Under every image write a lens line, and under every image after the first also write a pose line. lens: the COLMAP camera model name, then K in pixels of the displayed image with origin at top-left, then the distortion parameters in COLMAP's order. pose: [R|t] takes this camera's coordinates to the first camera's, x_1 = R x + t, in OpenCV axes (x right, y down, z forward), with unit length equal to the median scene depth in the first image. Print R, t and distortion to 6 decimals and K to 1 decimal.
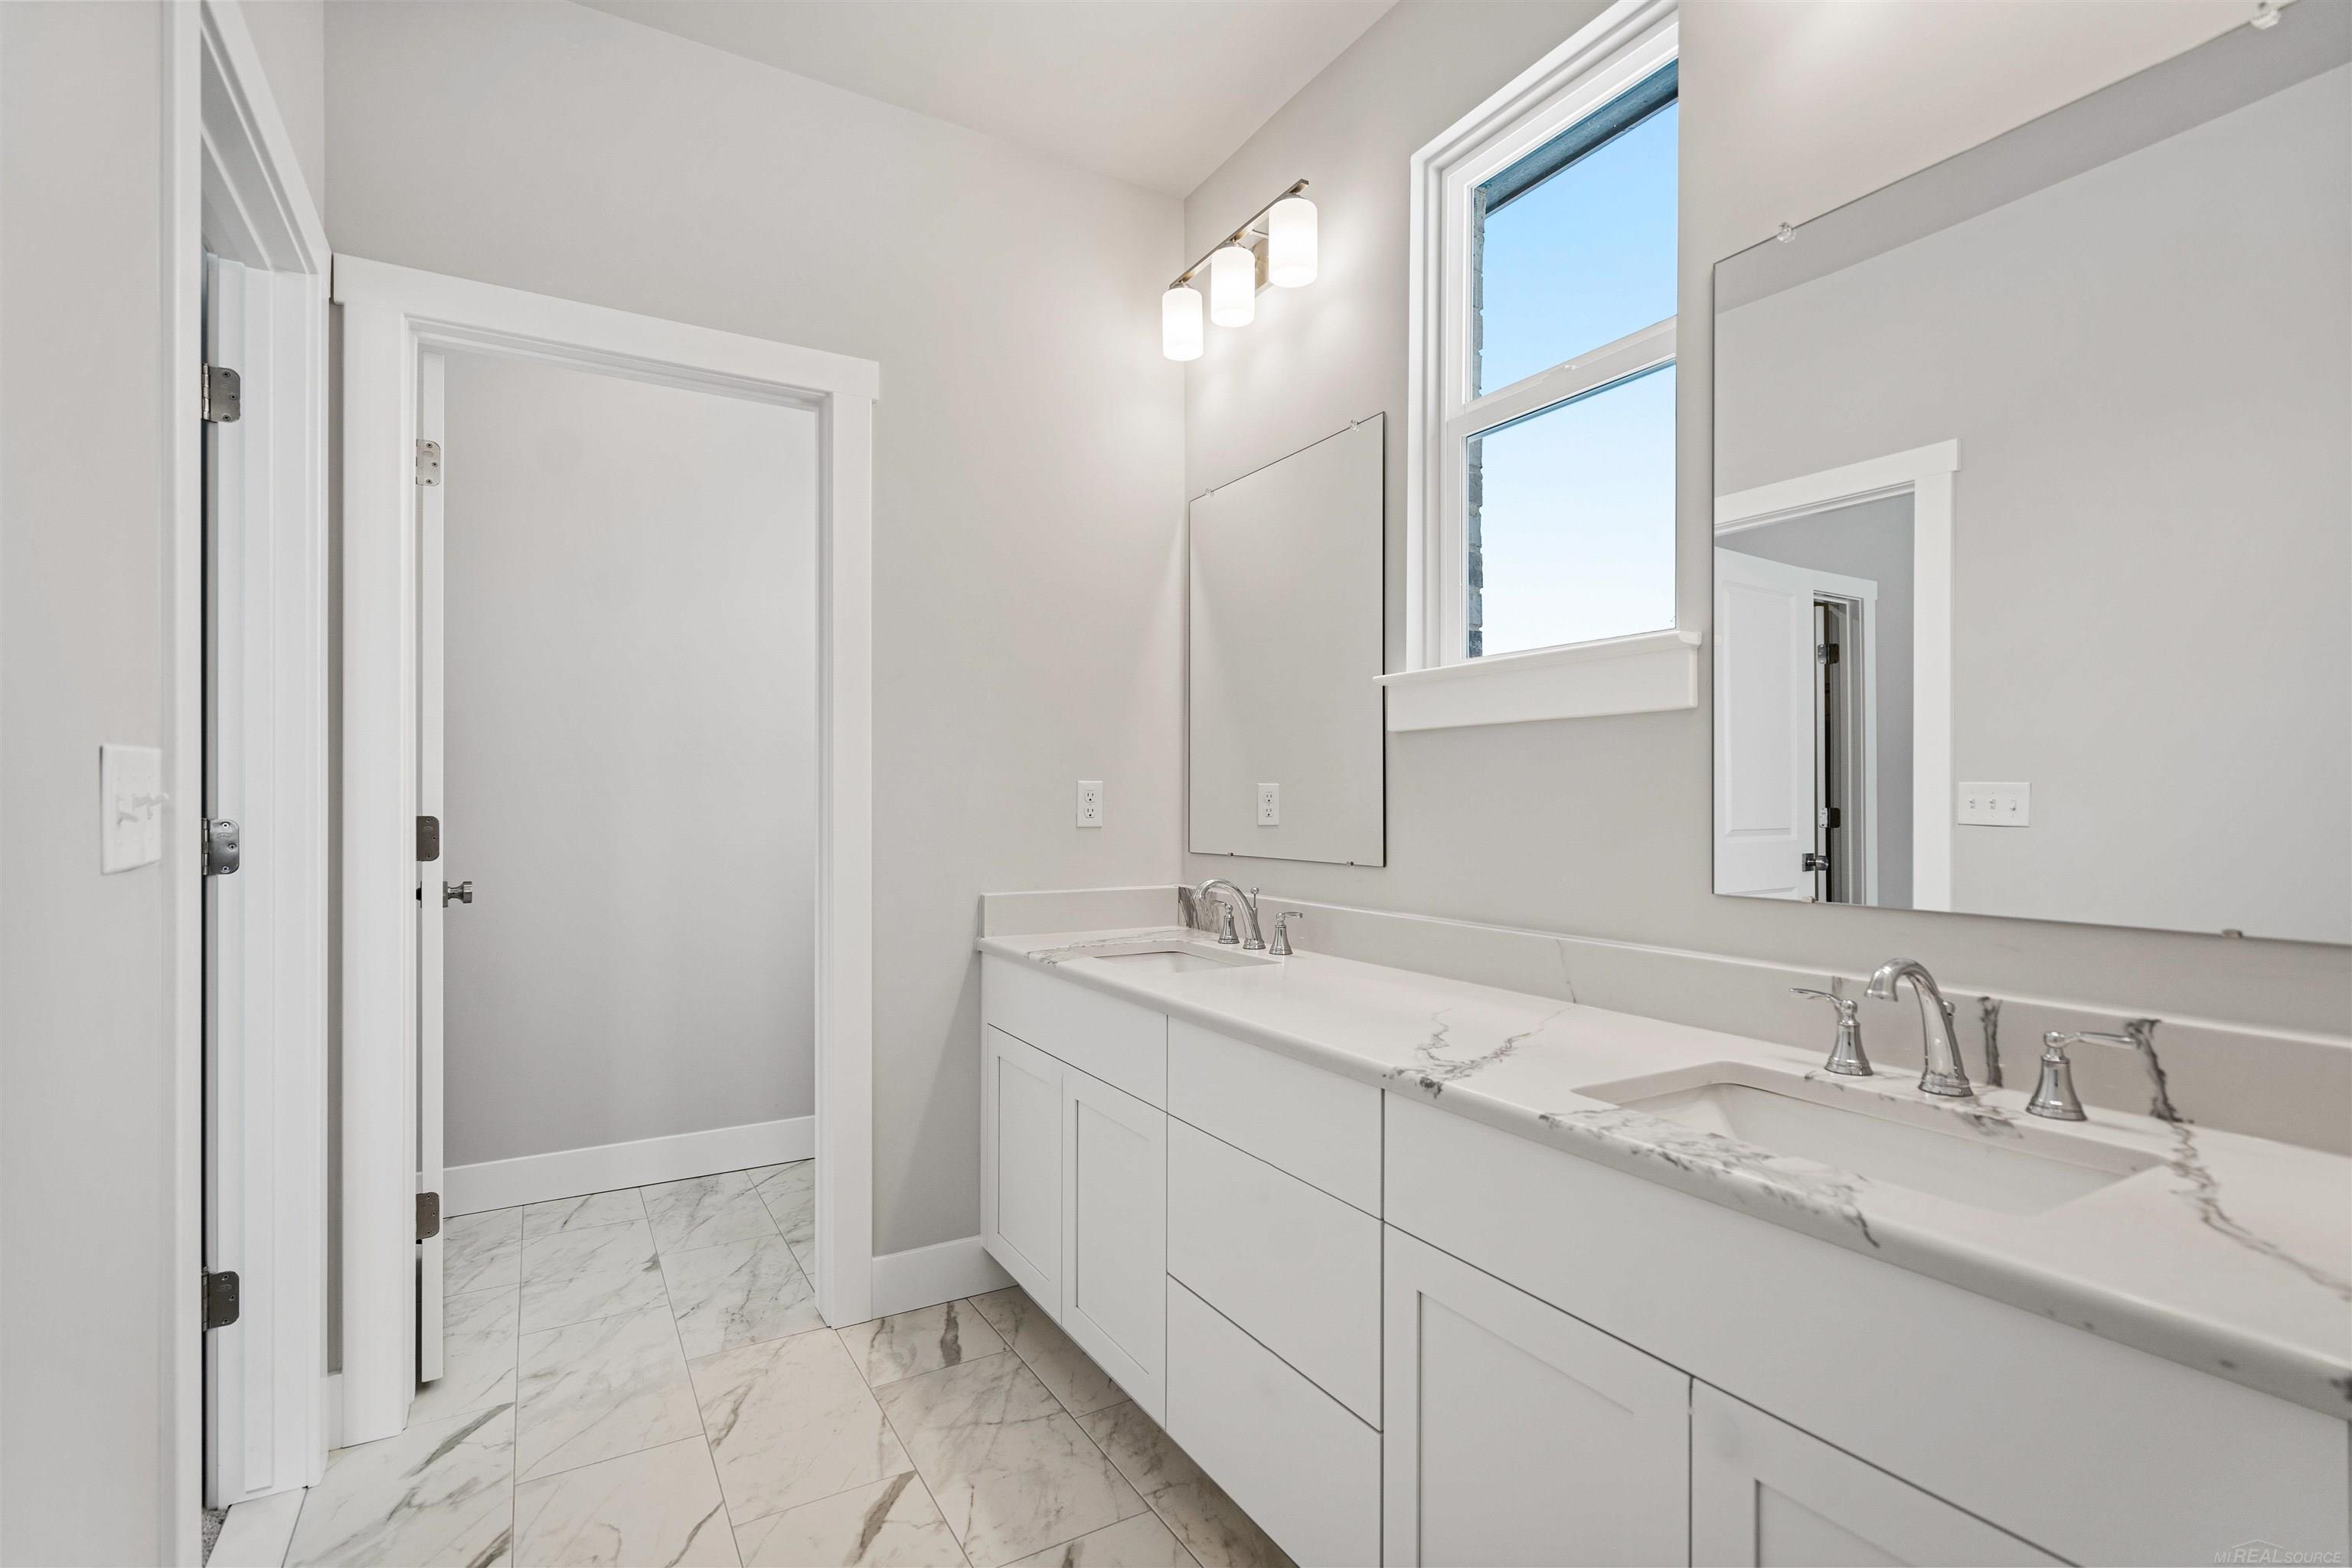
lens RADIAL K [[1060.5, 0, 1190.3], [0, 1060.5, 801.1], [0, 0, 1]] dist [-0.000229, -0.000399]
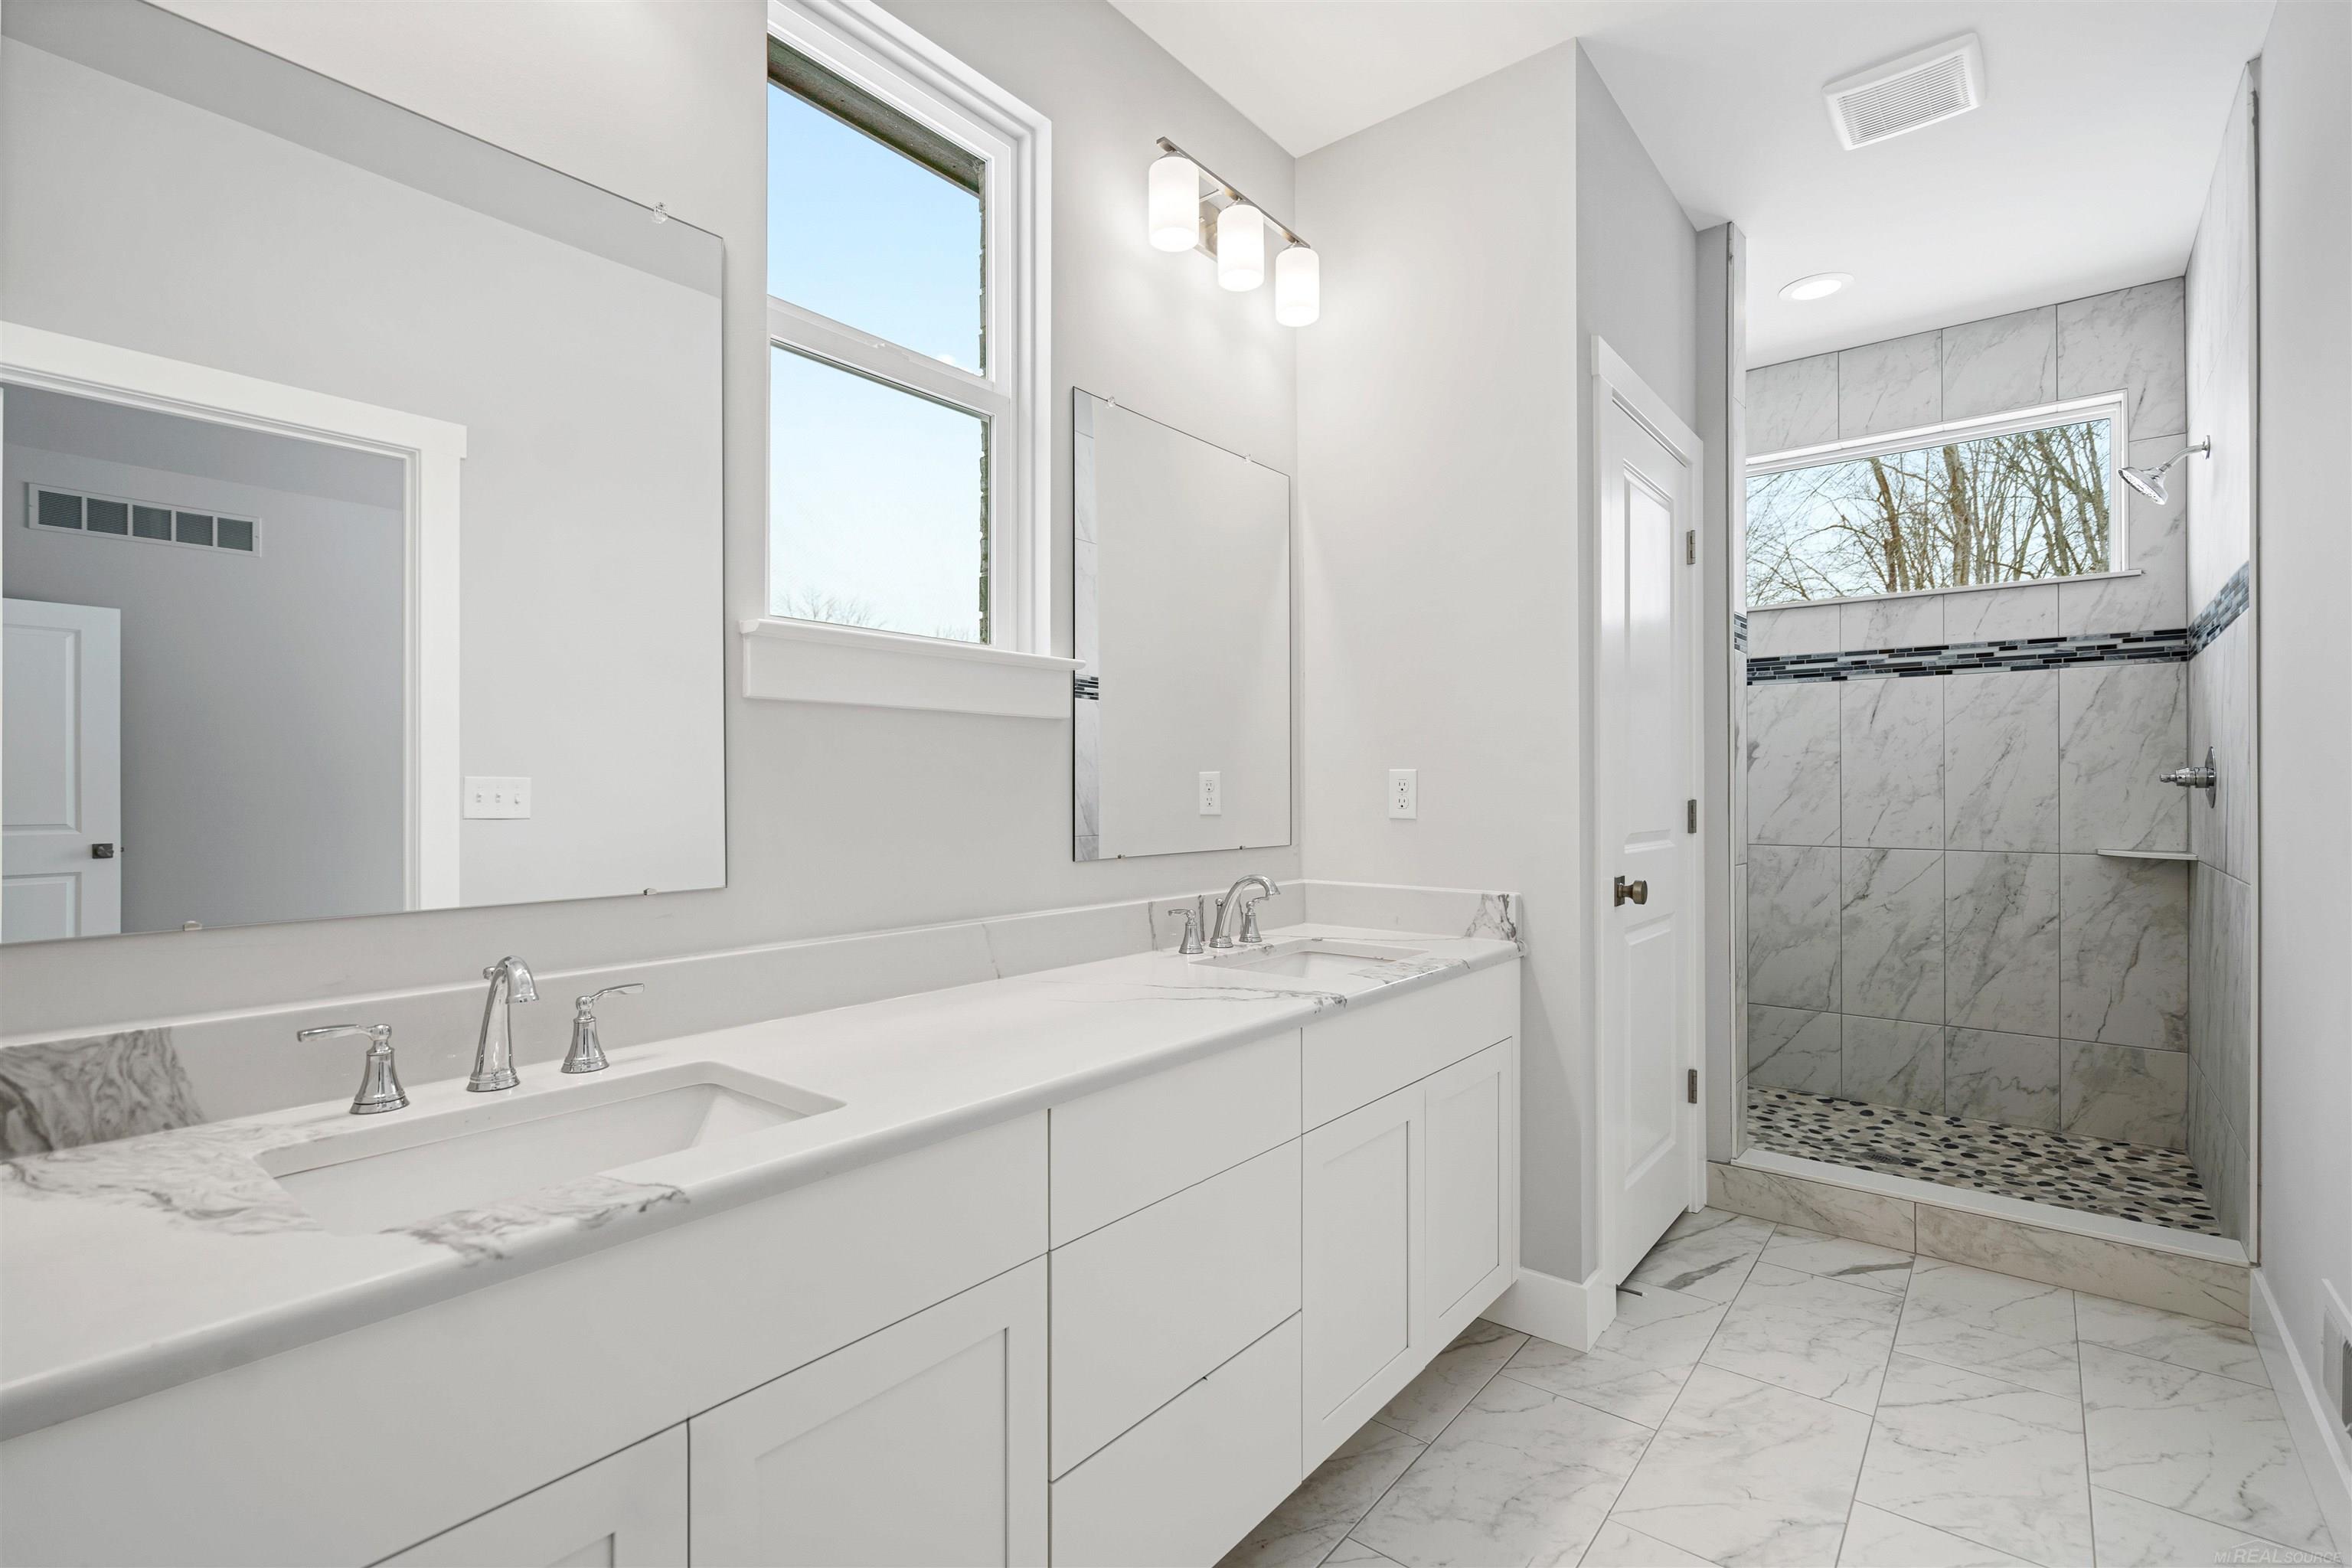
lens RADIAL K [[1060.5, 0, 1175.1], [0, 1060.5, 780.3], [0, 0, 1]] dist [-0.000229, -0.000399]
pose [[-0.322423, 0.015466, 0.946469, -0.627401], [0.000363, 0.999868, -0.016215, 0.004250], [-0.946595, -0.004884, -0.322387, 1.029621]]
